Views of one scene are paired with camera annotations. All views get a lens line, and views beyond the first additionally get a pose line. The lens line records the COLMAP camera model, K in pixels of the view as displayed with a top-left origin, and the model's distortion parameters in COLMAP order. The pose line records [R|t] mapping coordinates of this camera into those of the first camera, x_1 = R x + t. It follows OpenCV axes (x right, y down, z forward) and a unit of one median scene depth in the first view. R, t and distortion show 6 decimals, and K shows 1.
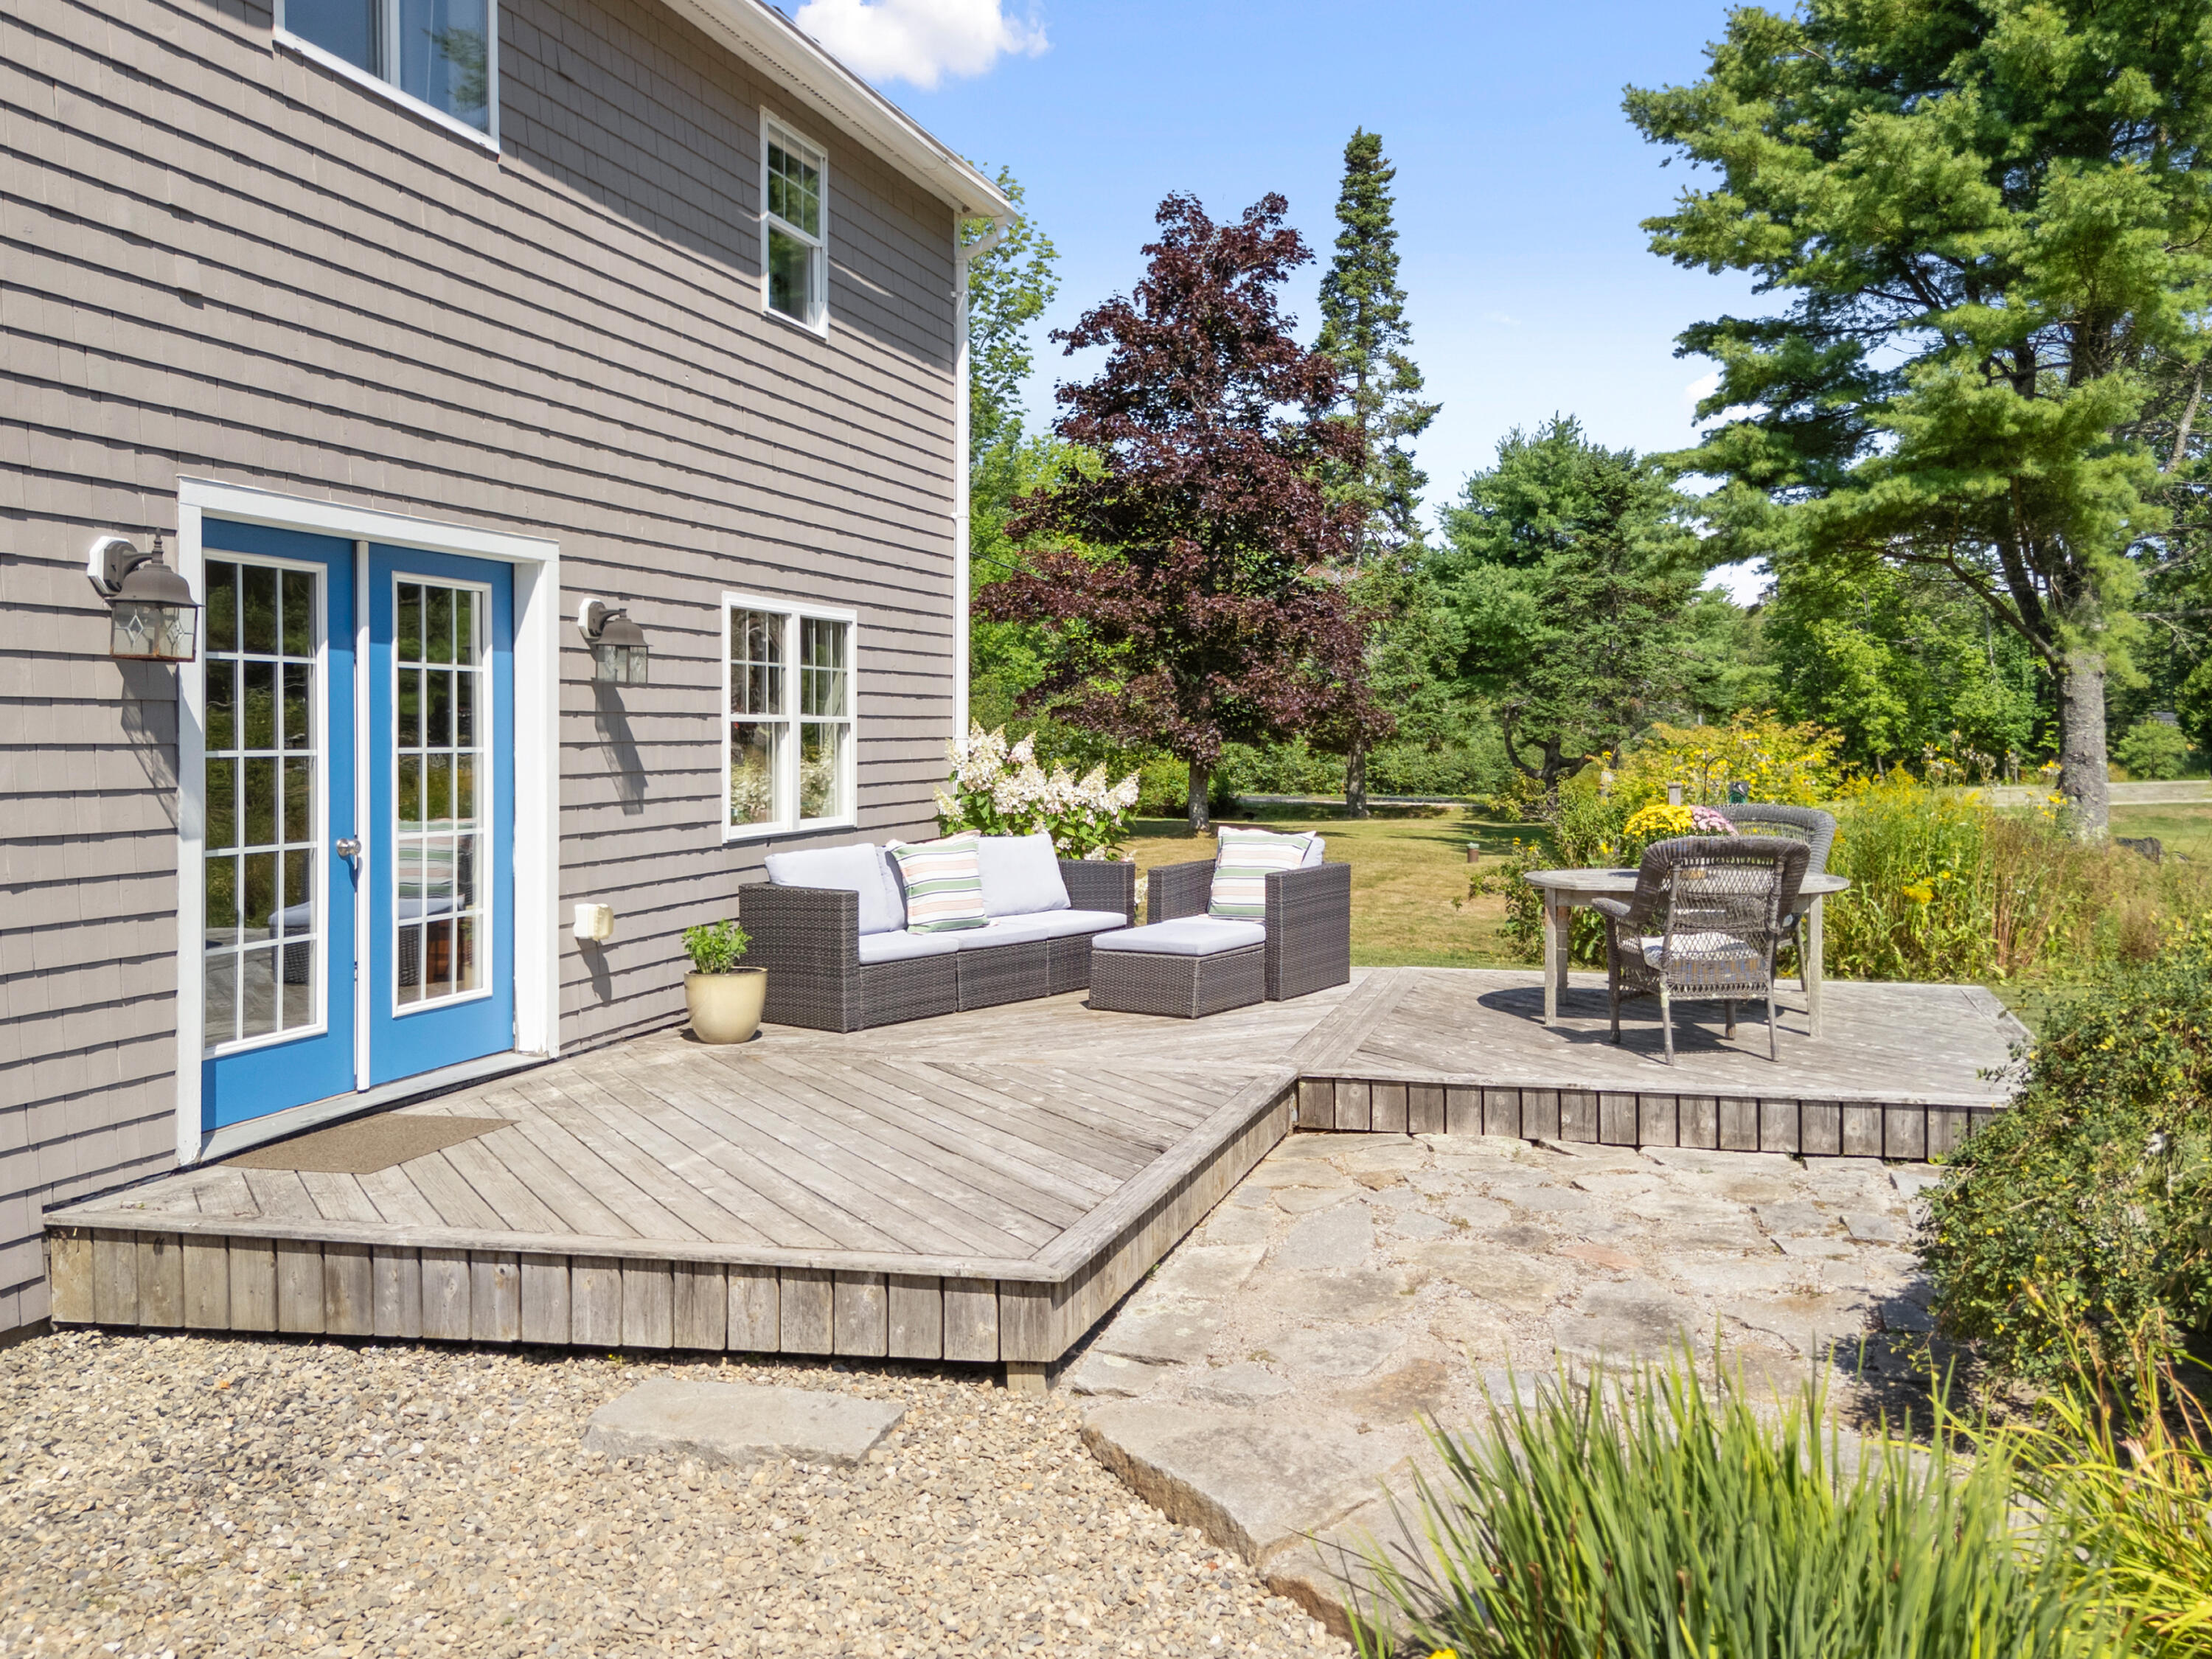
lens RADIAL K [[1908.4, 0, 1180.9], [0, 1908.4, 765.8], [0, 0, 1]] dist [0.029967, -0.000551]
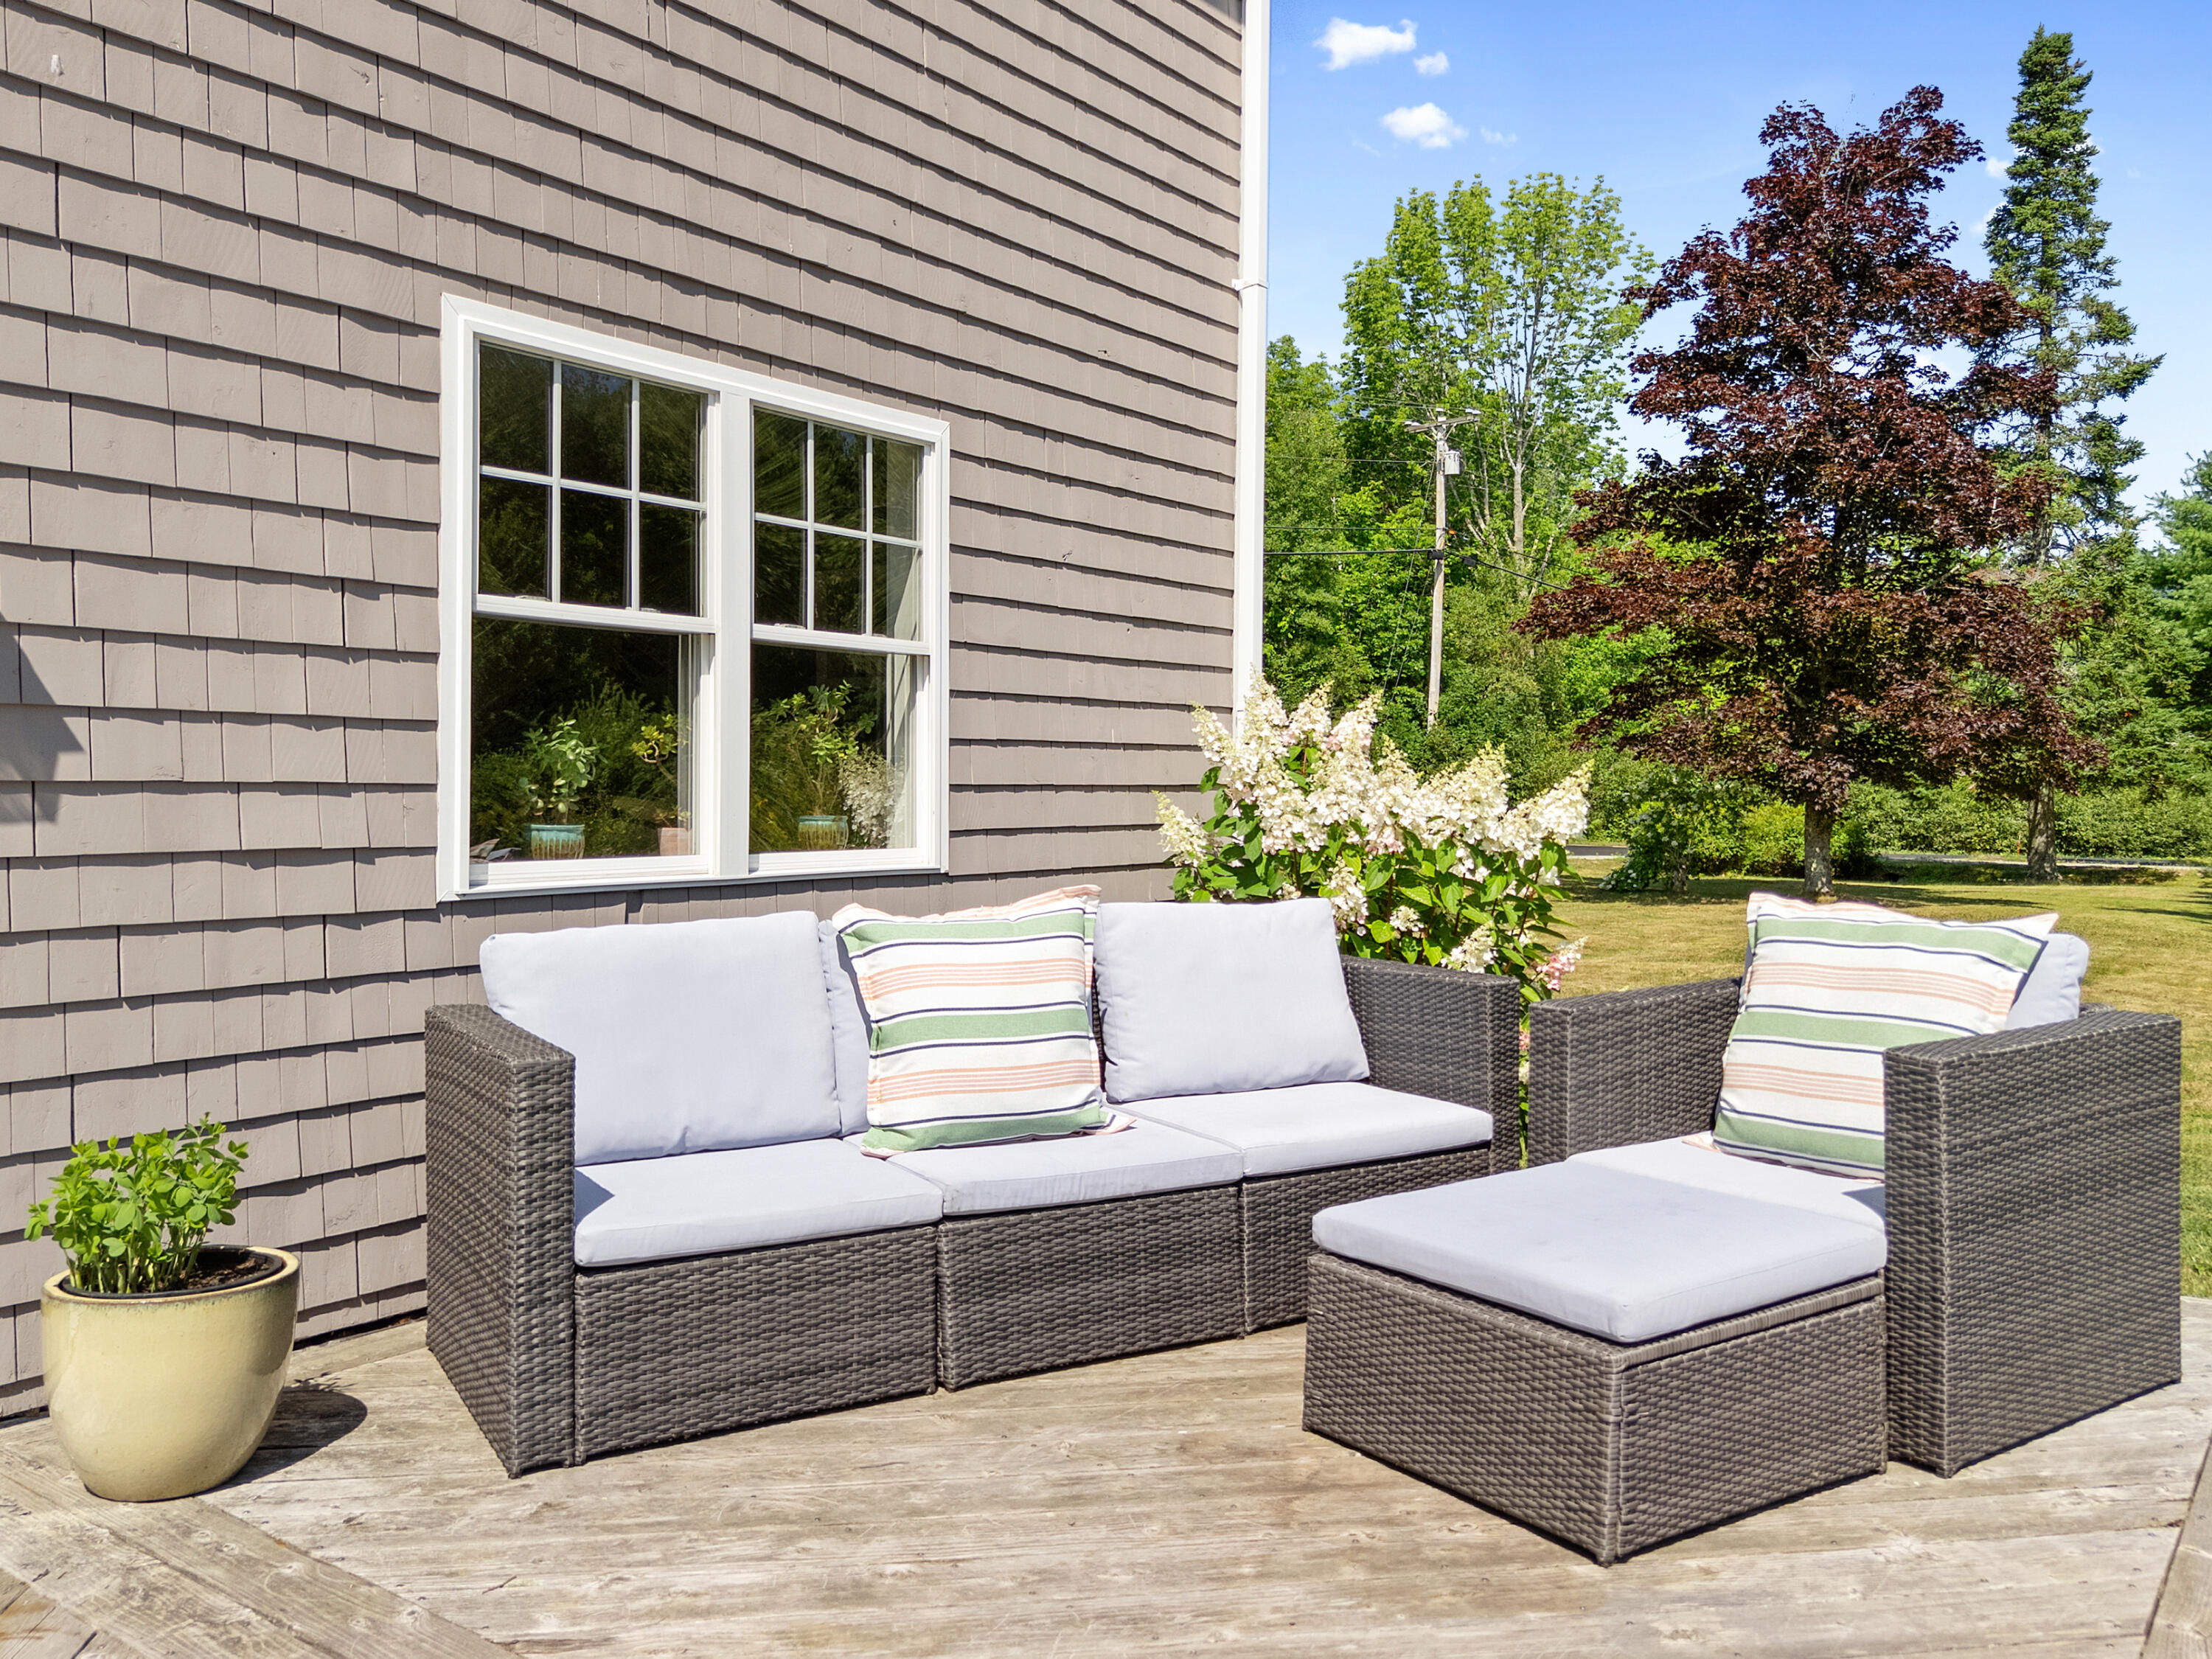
lens RADIAL K [[1742.9, 0, 1059.4], [0, 1742.9, 785.2], [0, 0, 1]] dist [0.009421, -0.008477]
pose [[0.916163, -0.002835, -0.400796, 0.010896], [-0.006386, 0.999745, -0.021670, 0.006649], [0.400755, 0.022413, 0.915911, 0.212805]]
